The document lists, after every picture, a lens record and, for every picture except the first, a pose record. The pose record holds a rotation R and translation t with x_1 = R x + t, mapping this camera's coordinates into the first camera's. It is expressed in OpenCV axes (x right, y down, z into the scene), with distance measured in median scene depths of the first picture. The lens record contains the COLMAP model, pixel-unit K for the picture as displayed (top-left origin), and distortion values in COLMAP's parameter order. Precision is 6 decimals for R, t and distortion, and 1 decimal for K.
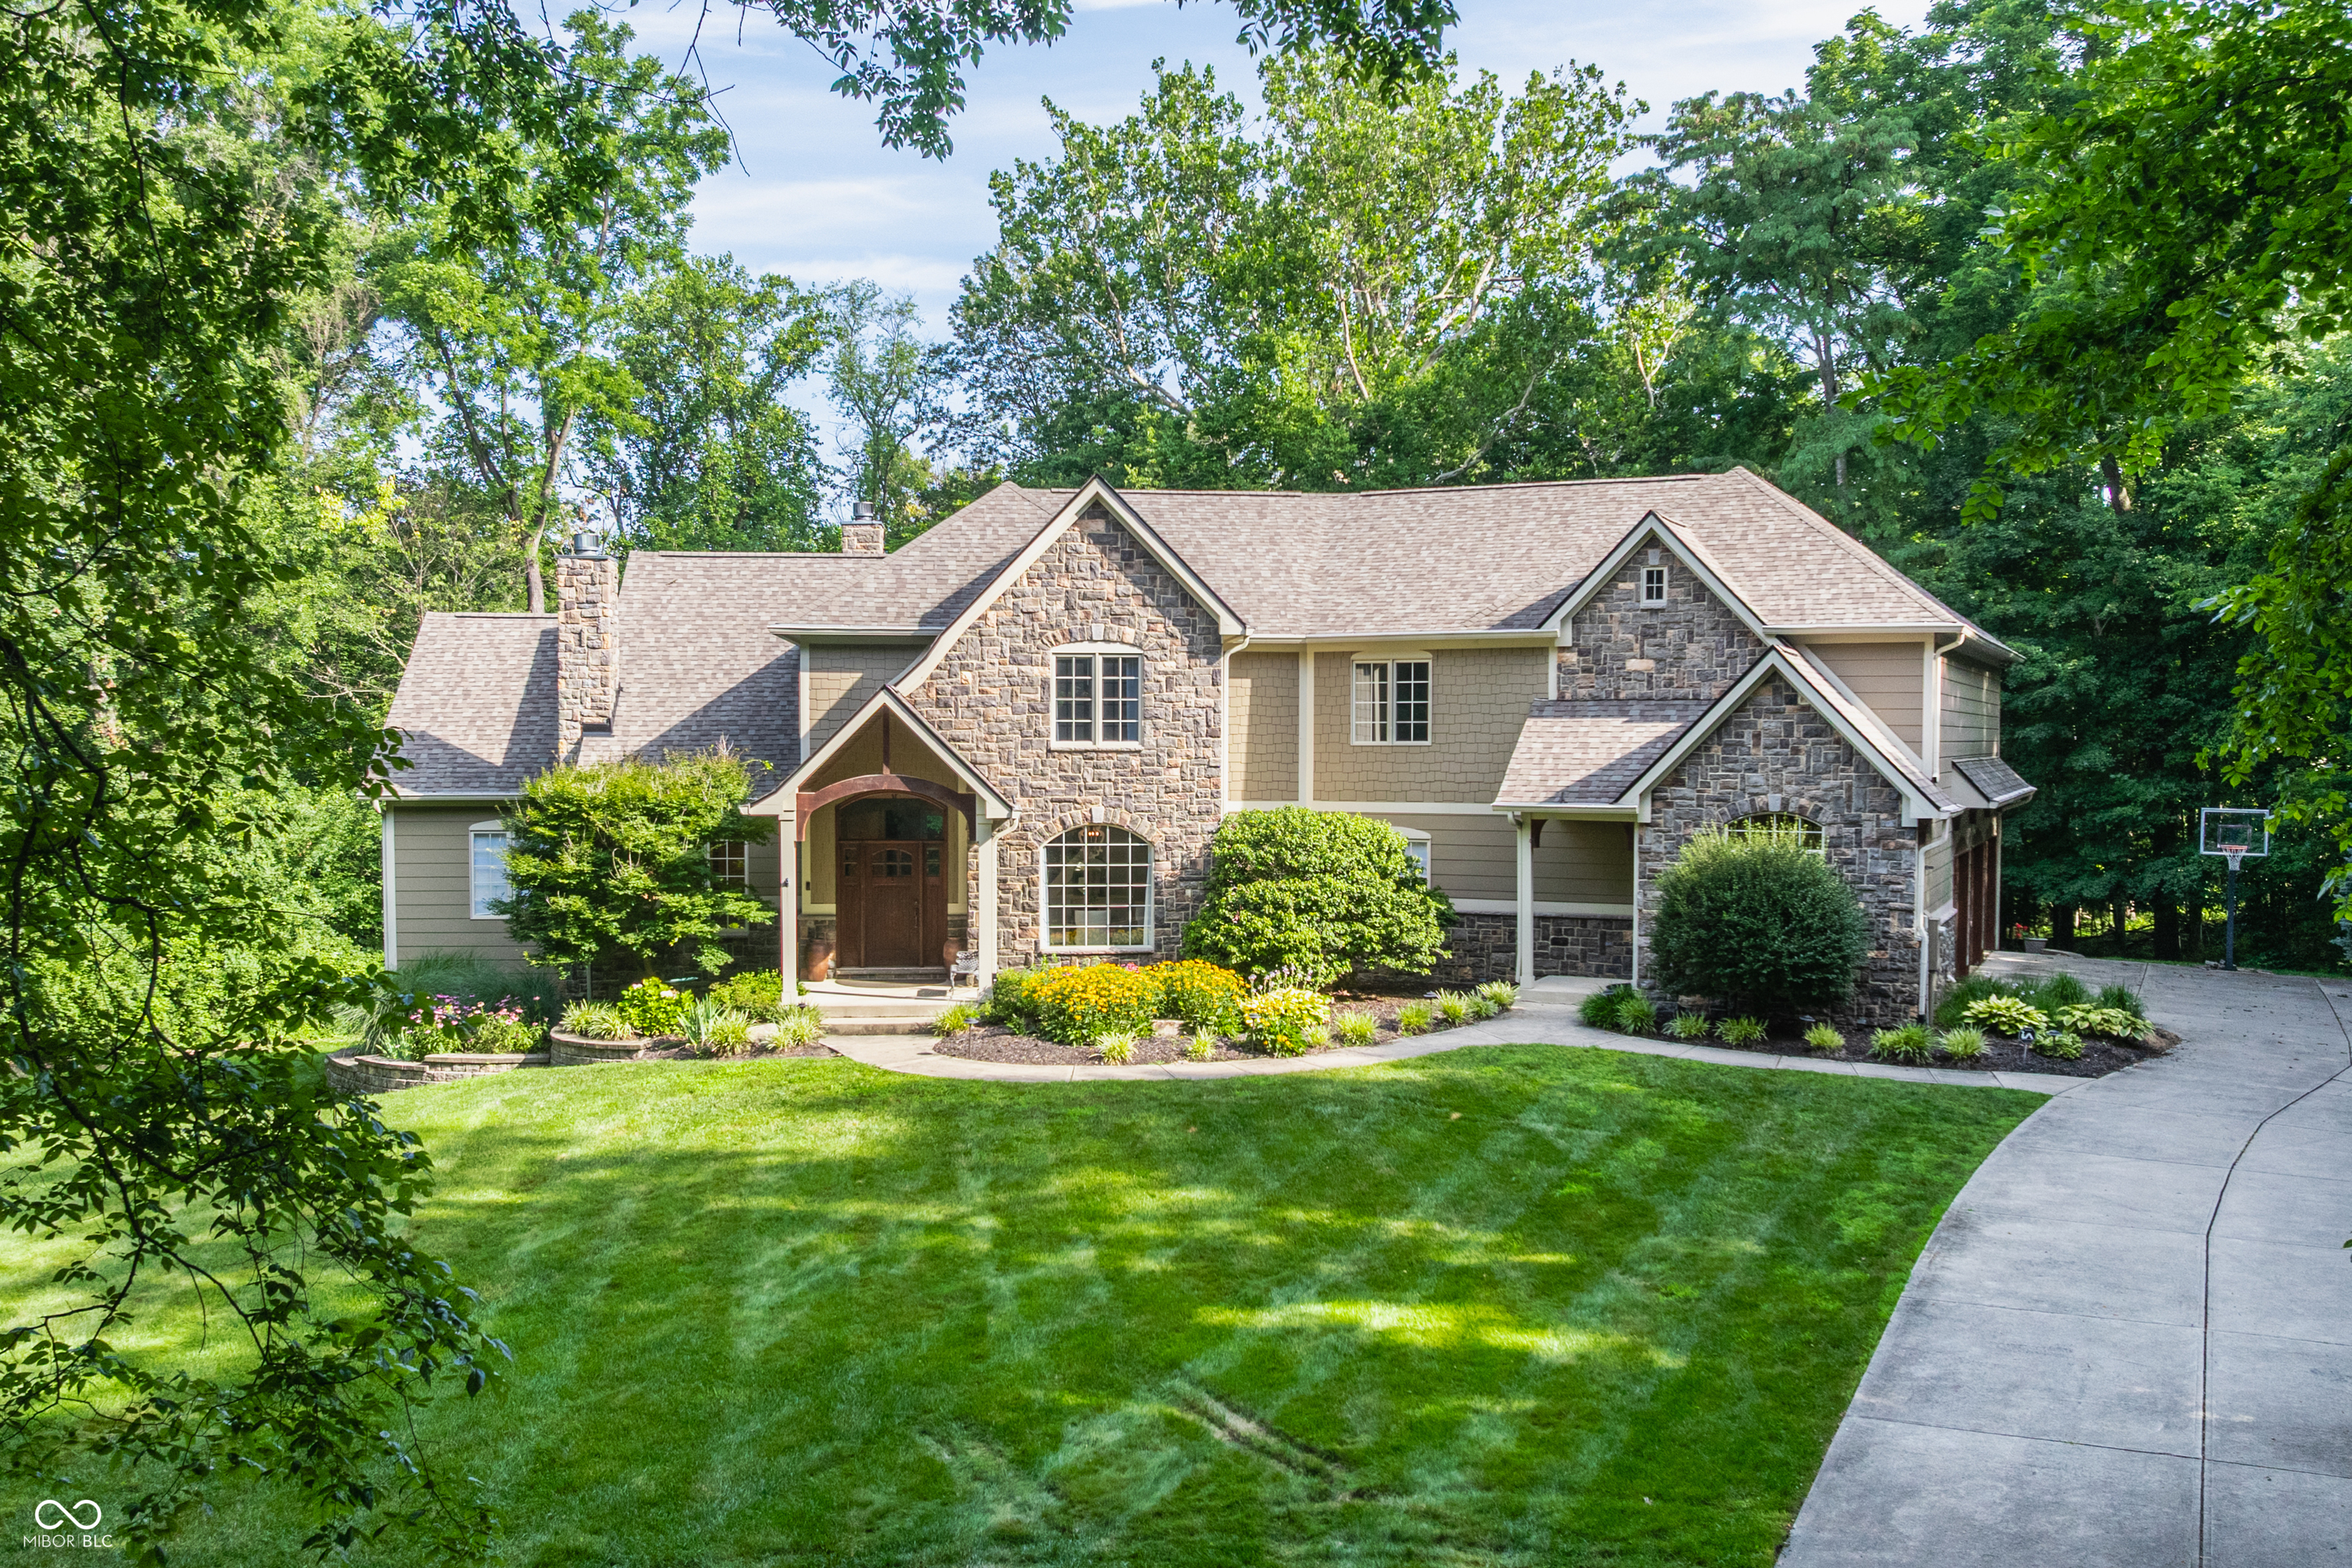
lens RADIAL K [[2215.1, 0, 1164.5], [0, 2215.1, 837.9], [0, 0, 1]] dist [-0.003096, -0.002134]
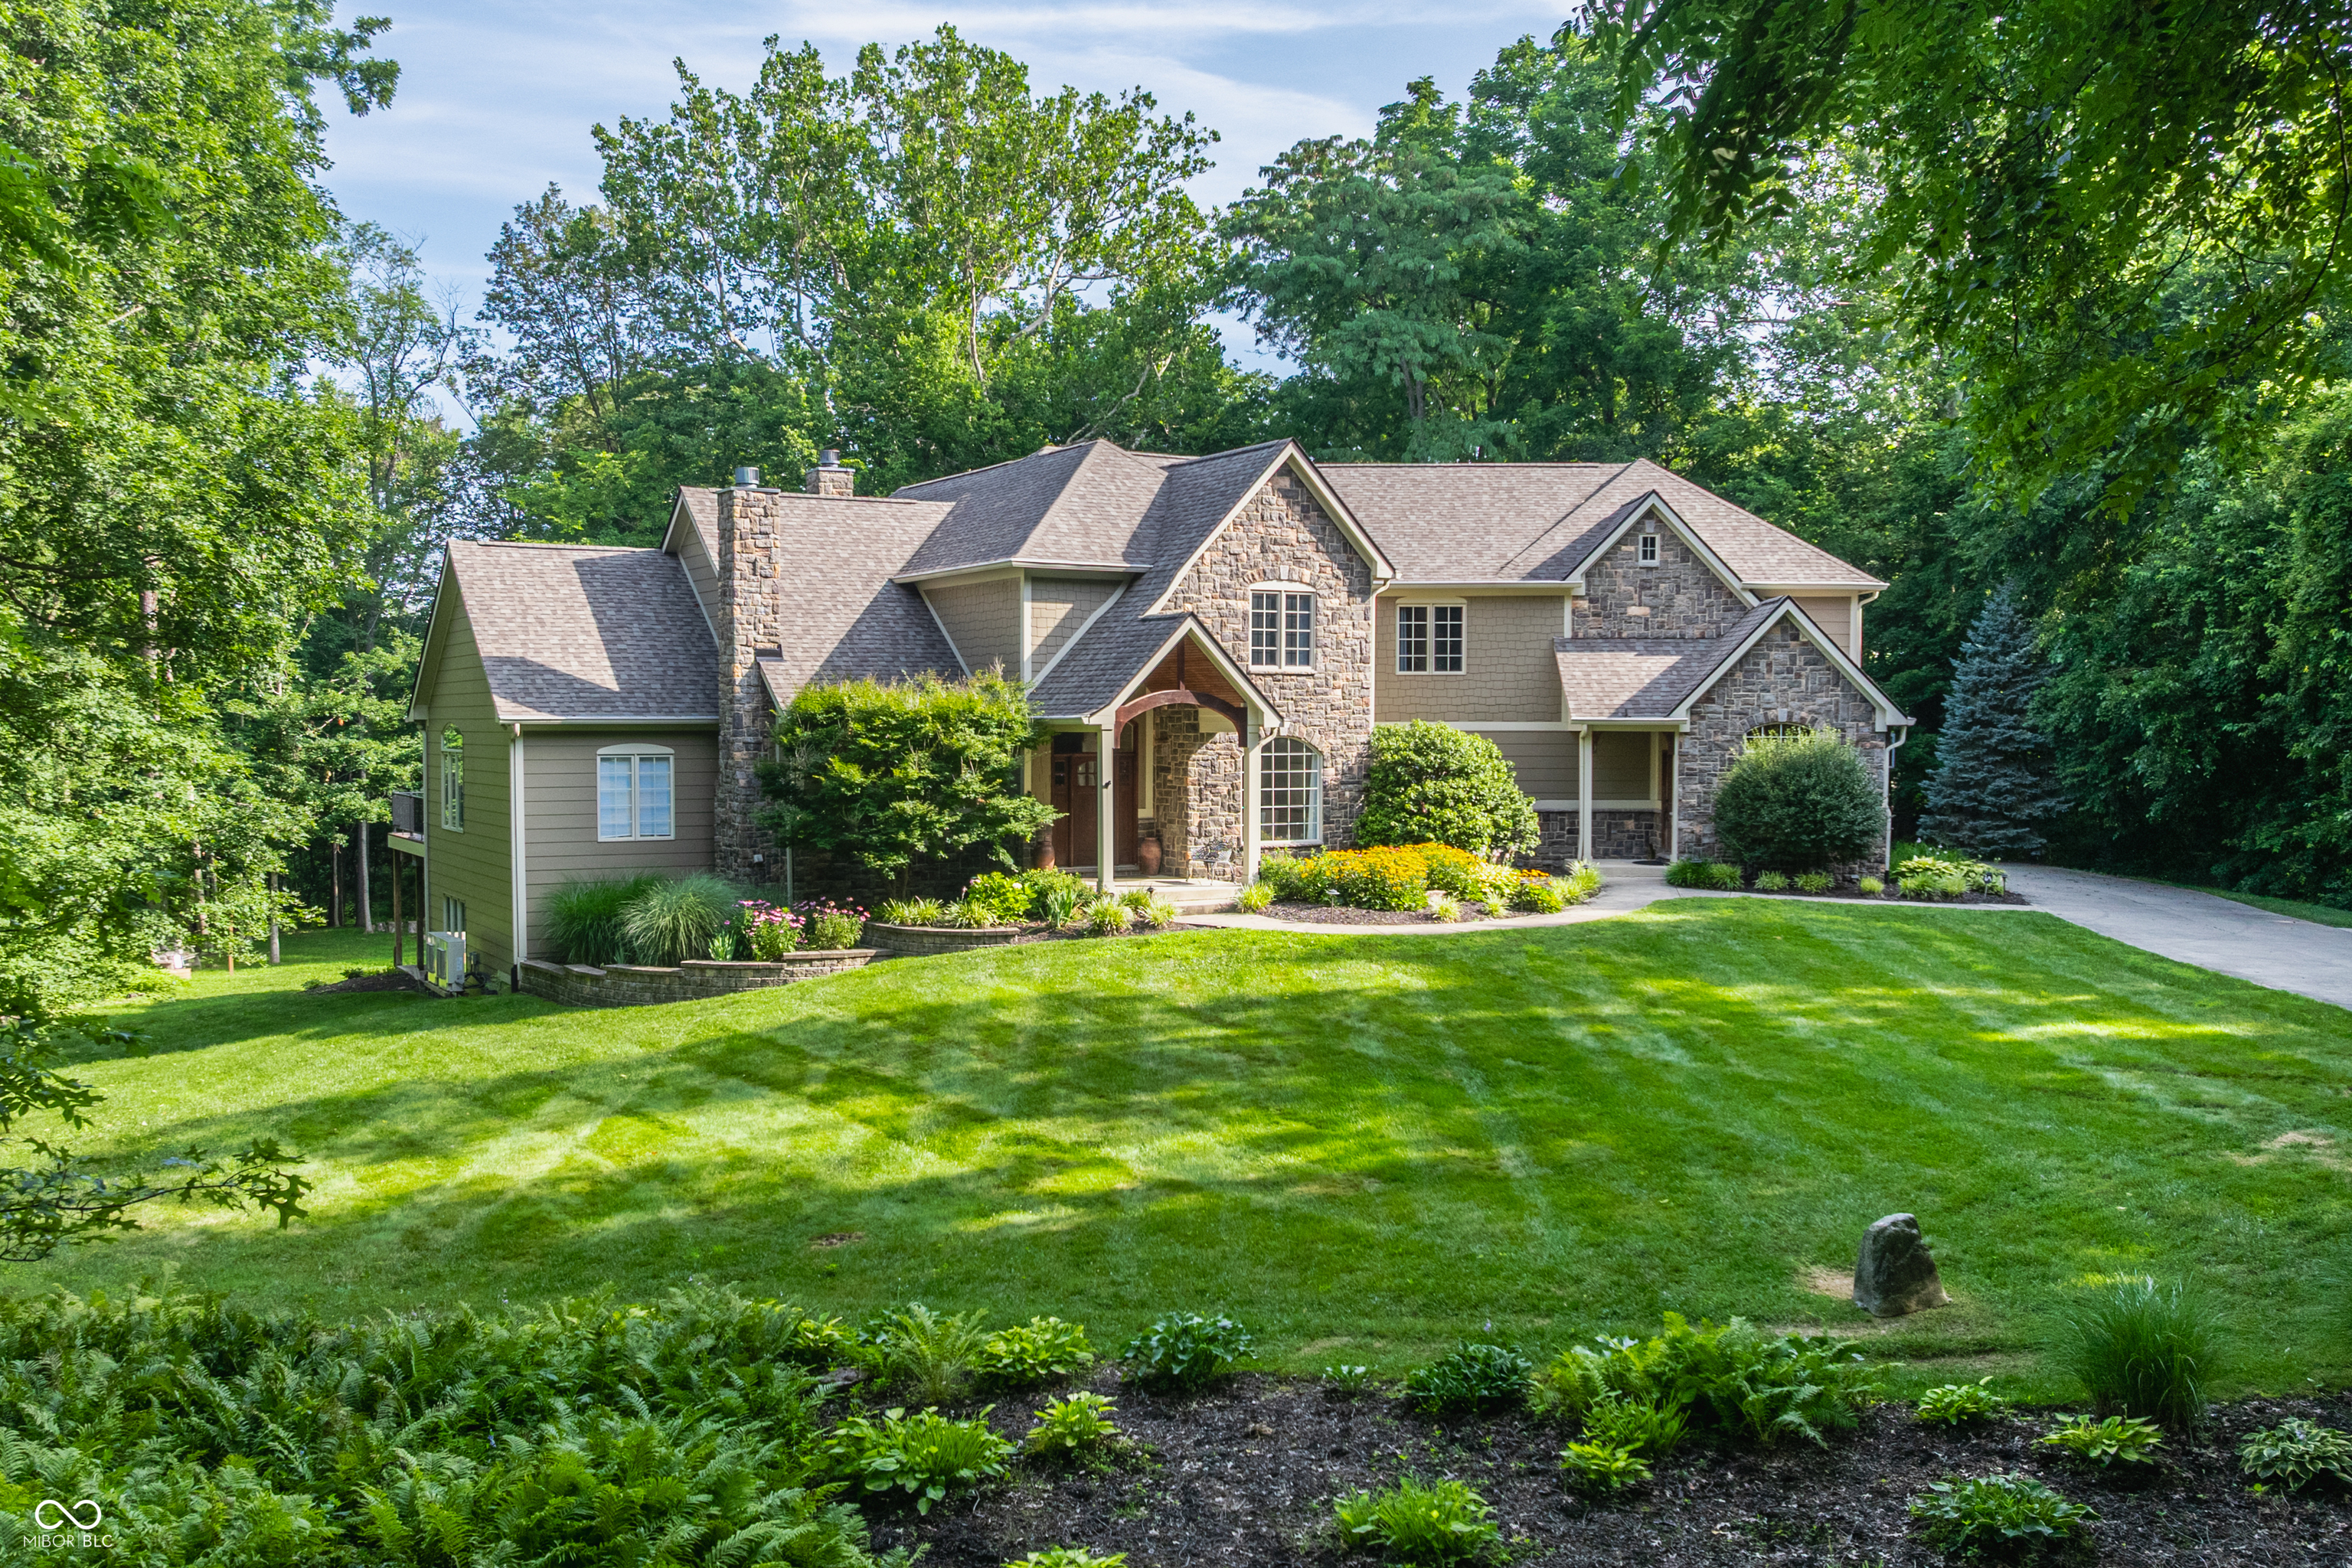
lens RADIAL K [[2215.1, 0, 1164.5], [0, 2215.1, 837.9], [0, 0, 1]] dist [-0.003096, -0.002134]
pose [[0.903386, -0.023283, 0.428196, -0.592880], [0.020534, 0.999728, 0.011037, 0.033354], [-0.428336, -0.001178, 0.903619, -0.034121]]
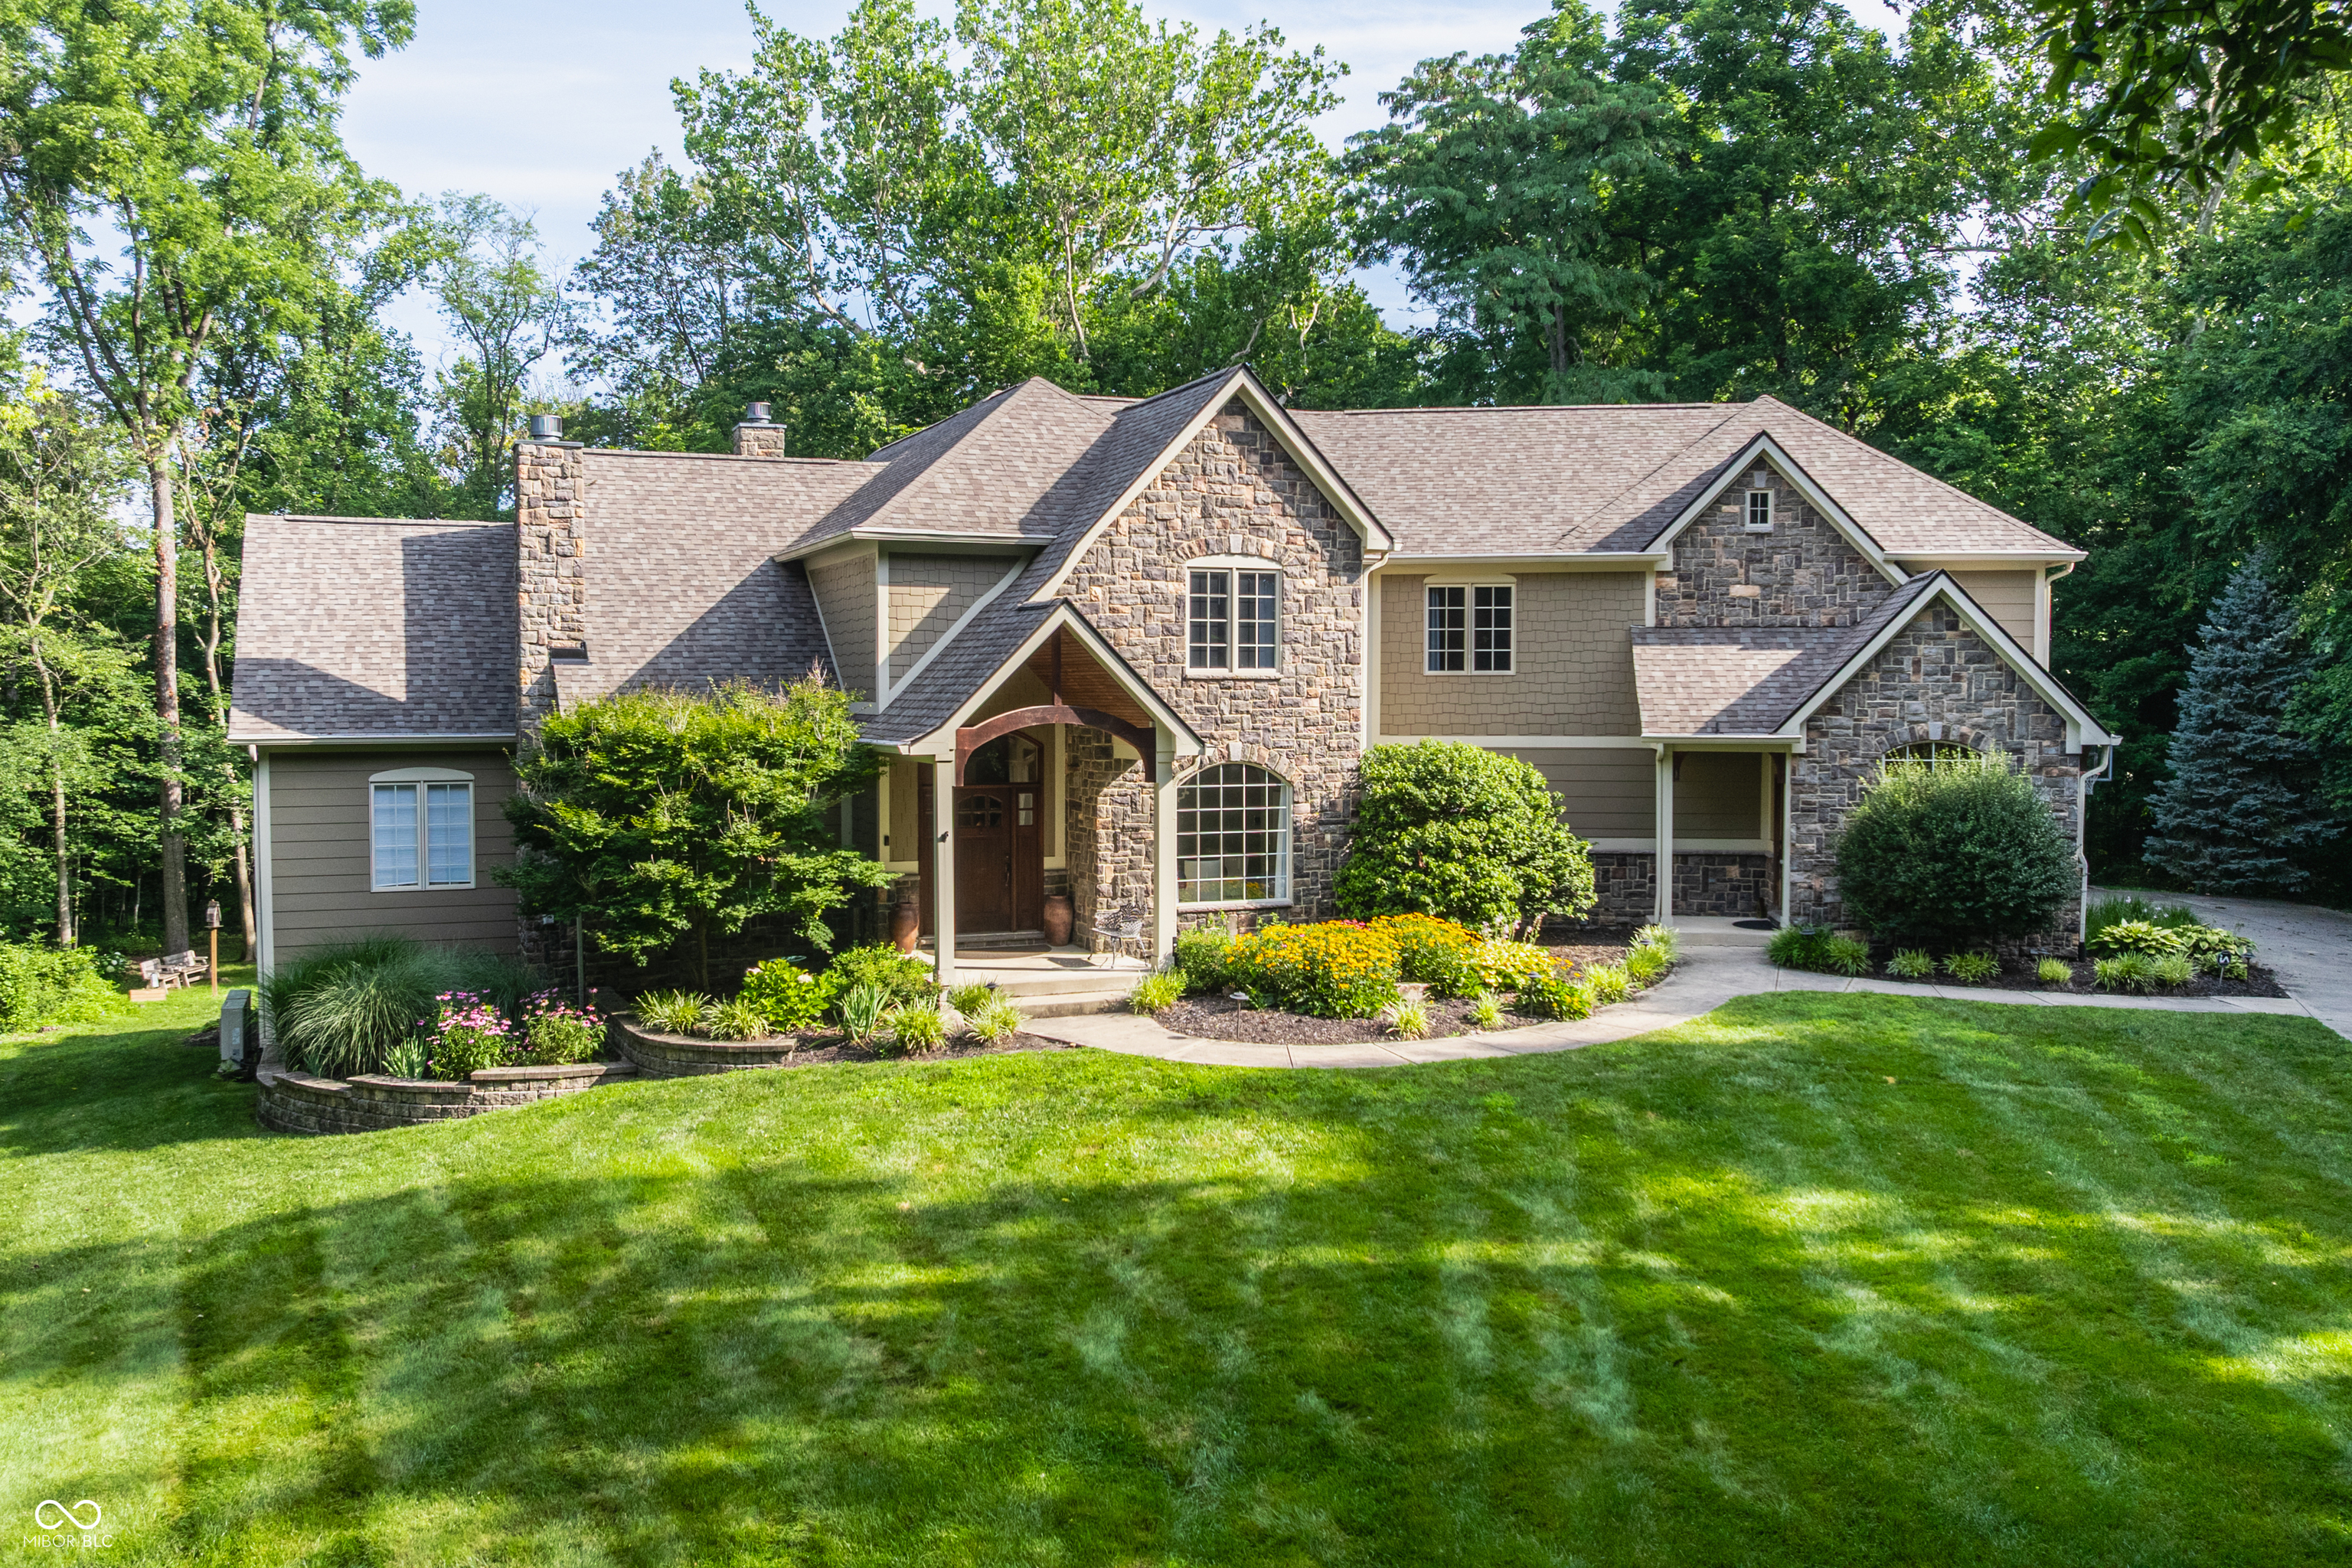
lens RADIAL K [[2036.0, 0, 1189.2], [0, 2036.0, 777.8], [0, 0, 1]] dist [-0.012095, -0.010453]
pose [[0.949902, -0.014948, 0.312191, -0.301119], [0.015658, 0.999877, 0.000232, -0.000529], [-0.312156, 0.004668, 0.950019, 0.237967]]
